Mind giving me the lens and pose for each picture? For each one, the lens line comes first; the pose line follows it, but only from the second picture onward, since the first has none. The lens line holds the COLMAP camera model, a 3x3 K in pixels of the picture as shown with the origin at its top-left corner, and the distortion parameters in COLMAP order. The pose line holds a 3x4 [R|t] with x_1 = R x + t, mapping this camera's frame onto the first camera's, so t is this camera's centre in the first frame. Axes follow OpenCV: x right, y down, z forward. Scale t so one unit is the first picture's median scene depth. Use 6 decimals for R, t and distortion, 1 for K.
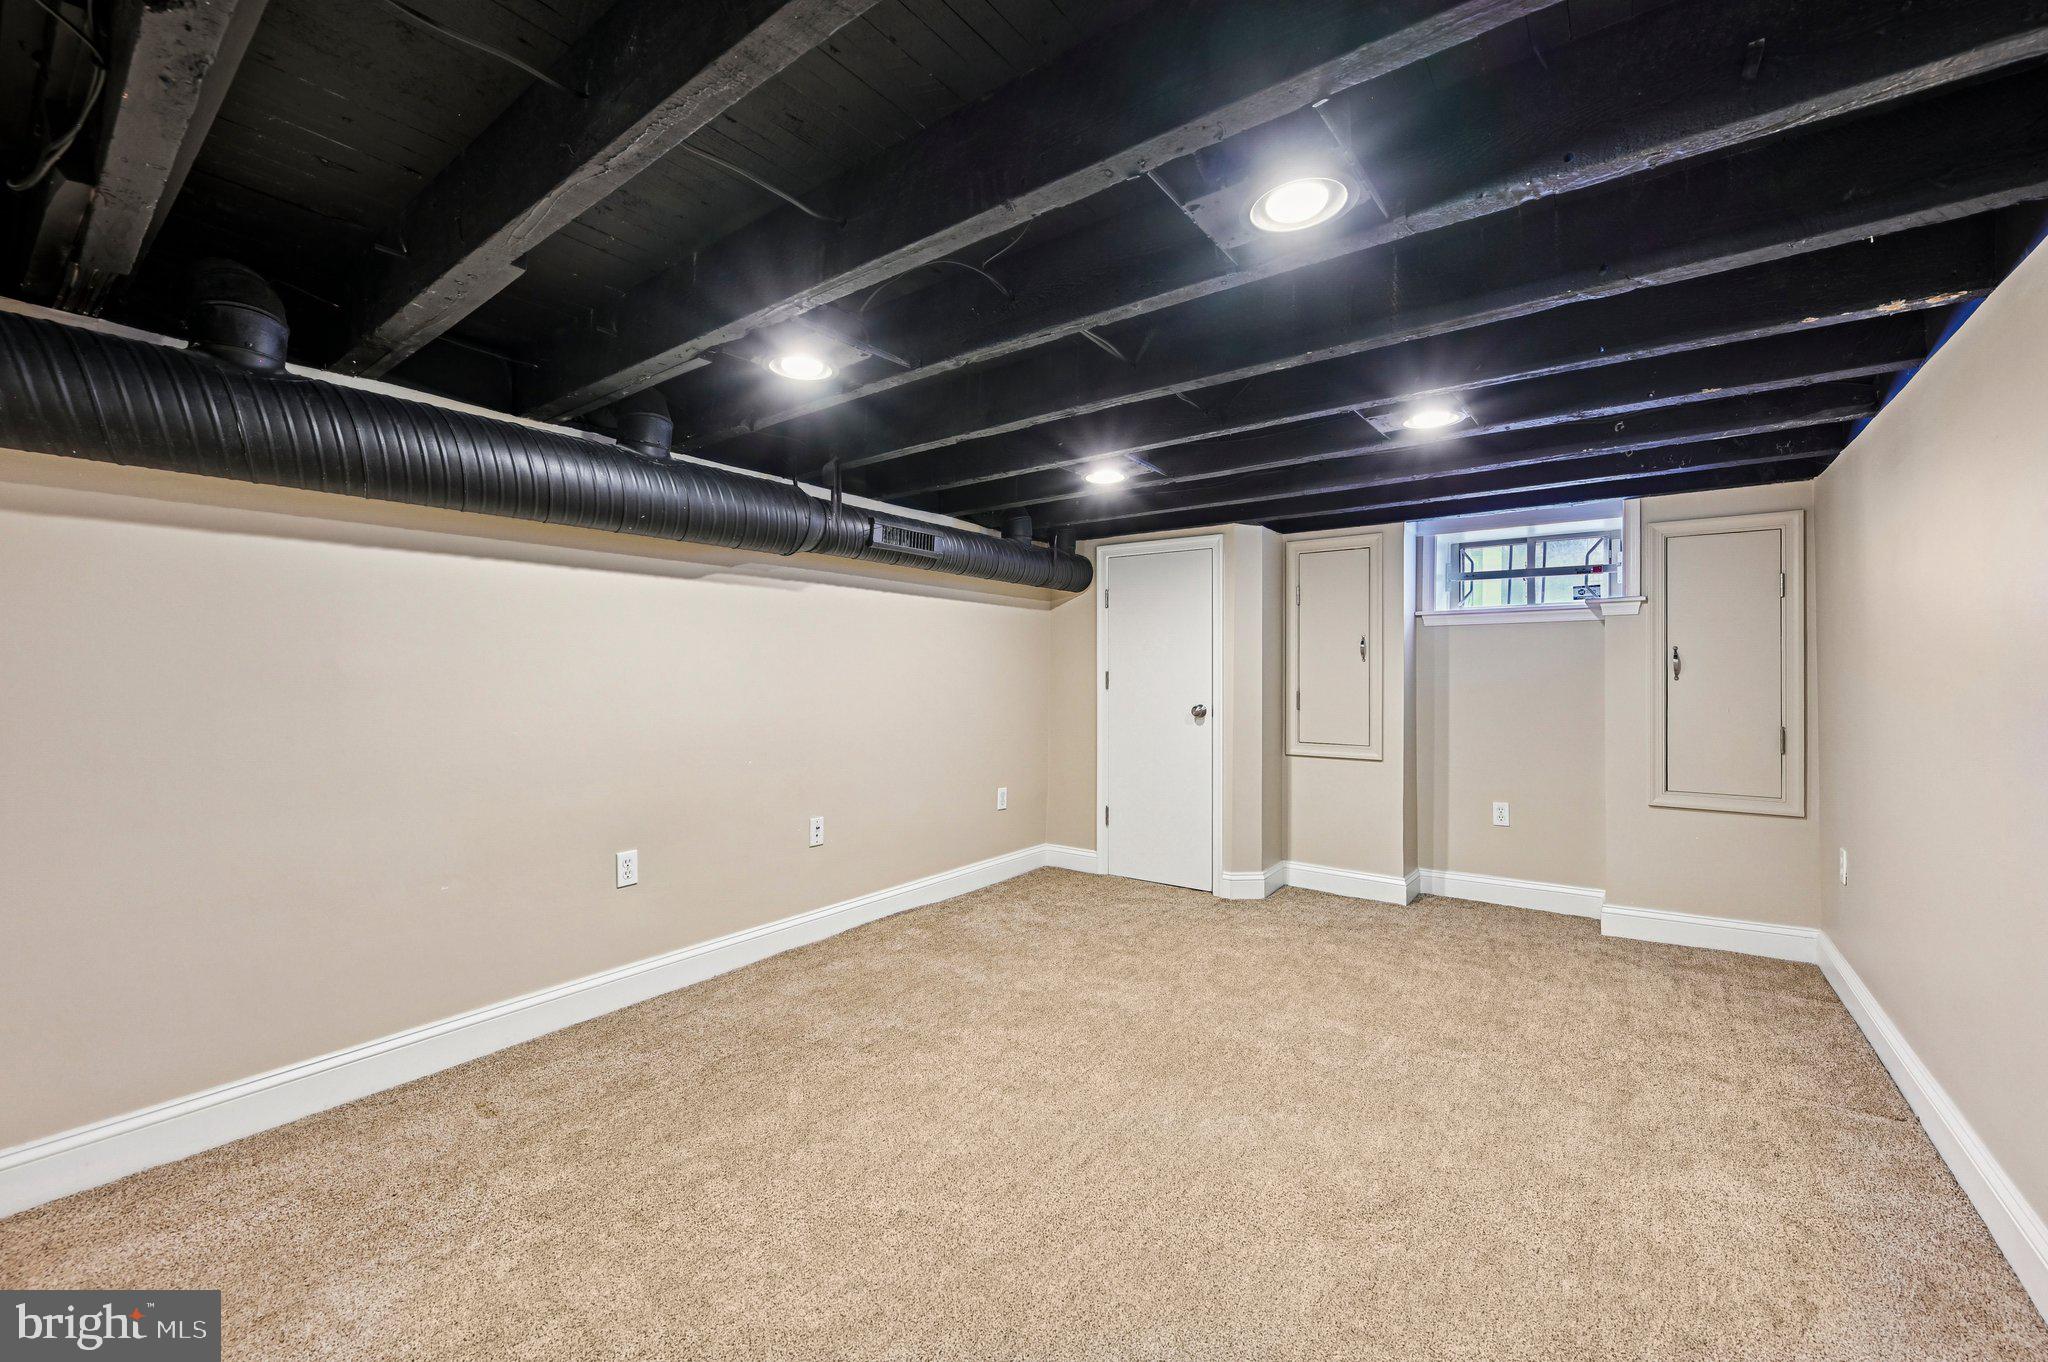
lens RADIAL K [[832.5, 0, 1058.6], [0, 832.5, 686.9], [0, 0, 1]] dist [-0.000802, -0.000061]
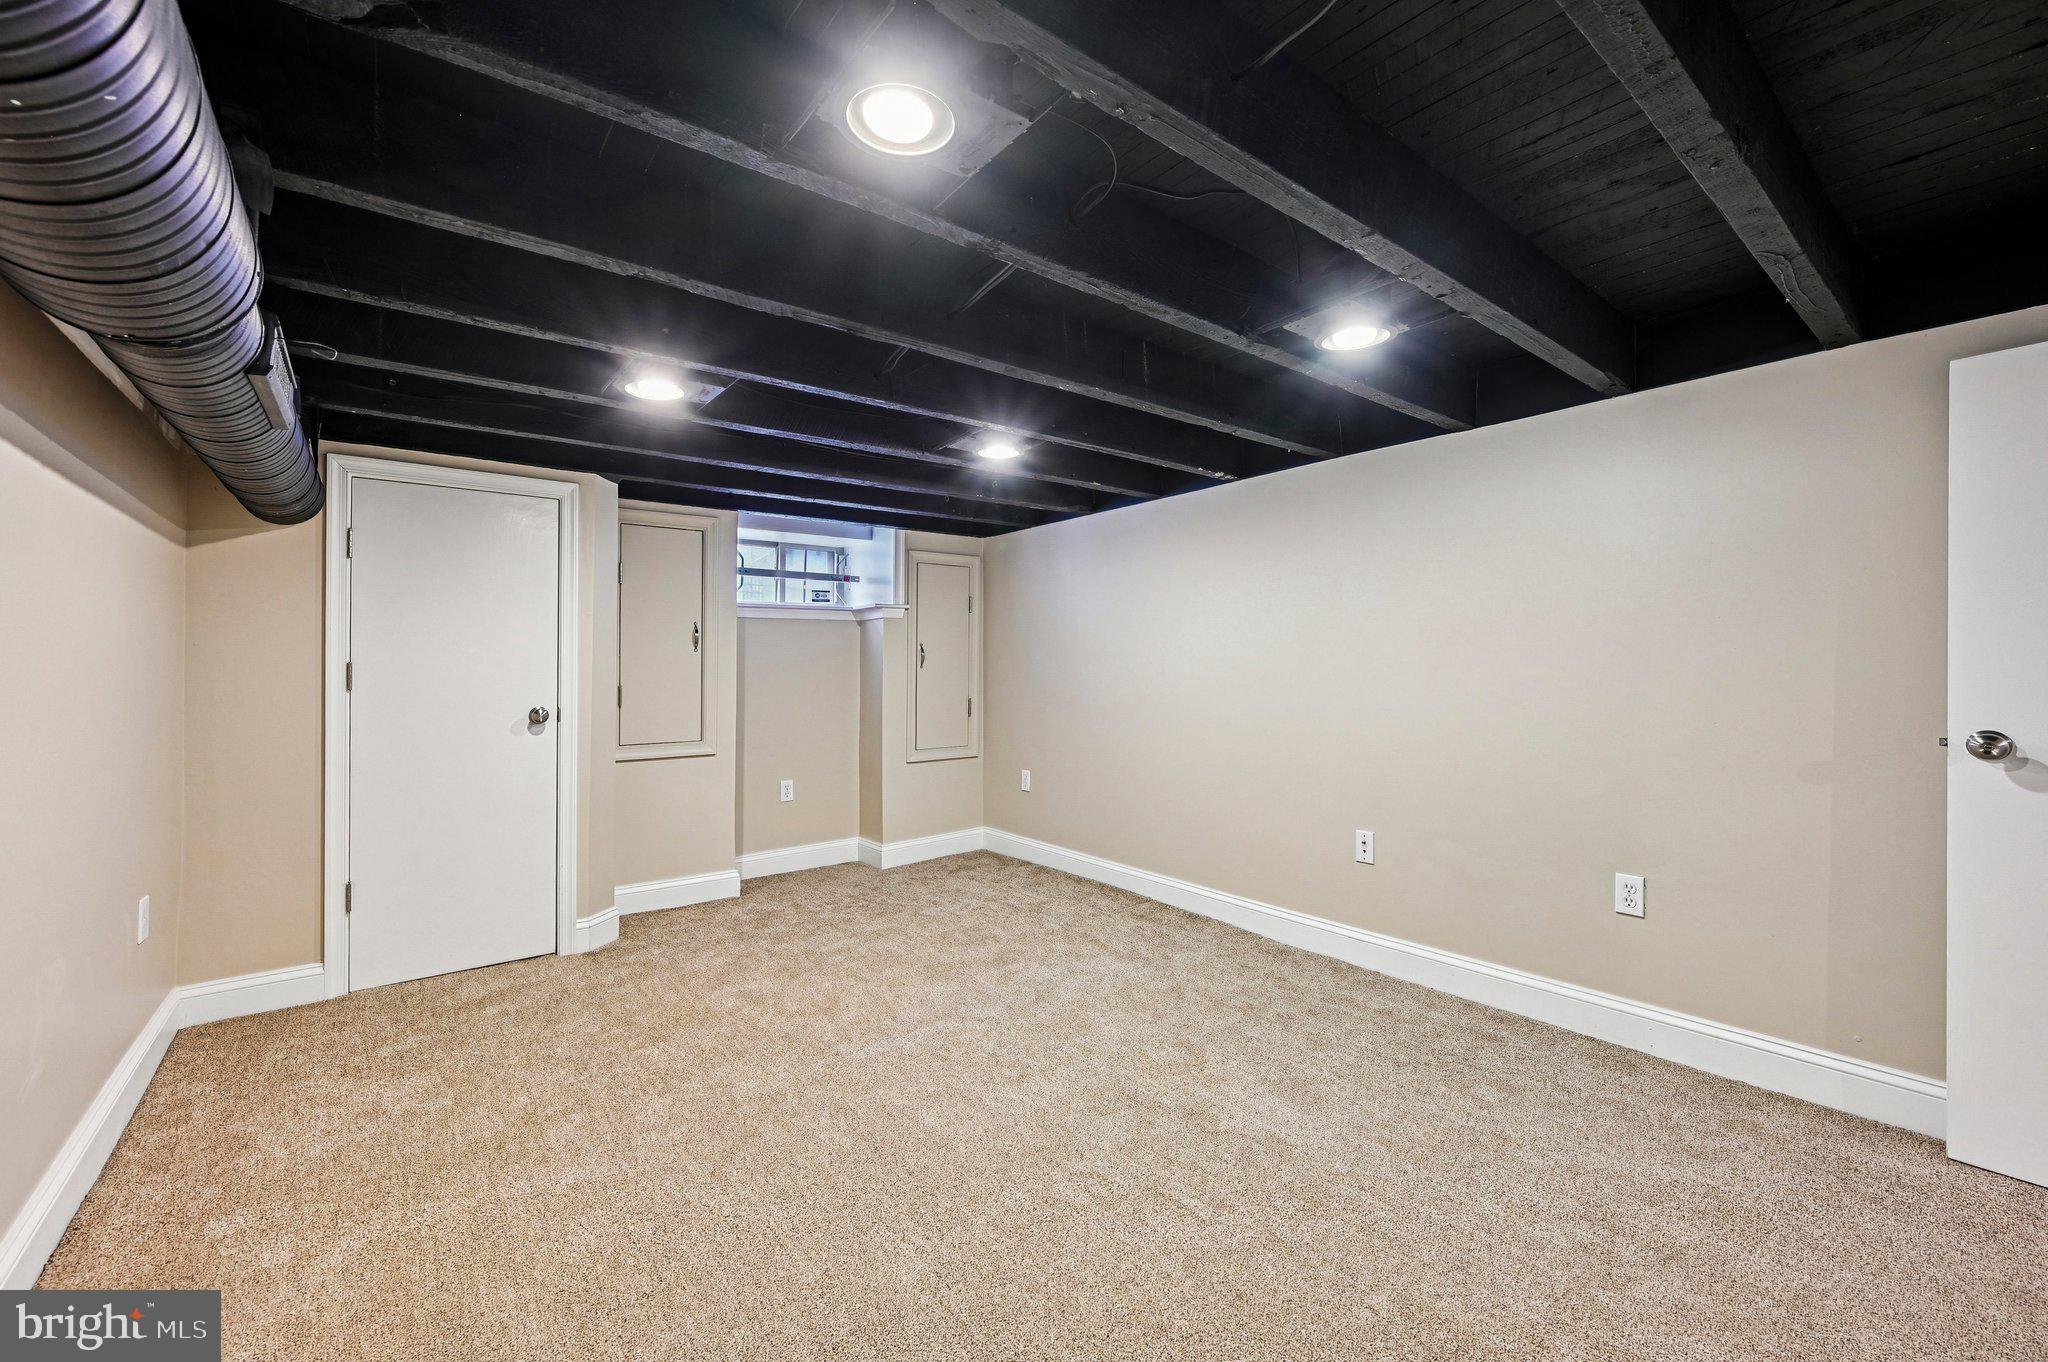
lens RADIAL K [[811.3, 0, 1034.1], [0, 811.3, 699.1], [0, 0, 1]] dist [0.000097, -0.000086]
pose [[0.274188, -0.043904, 0.960673, -0.495305], [0.020868, 0.998994, 0.039699, -0.006655], [-0.961450, 0.009163, 0.274828, 0.465254]]
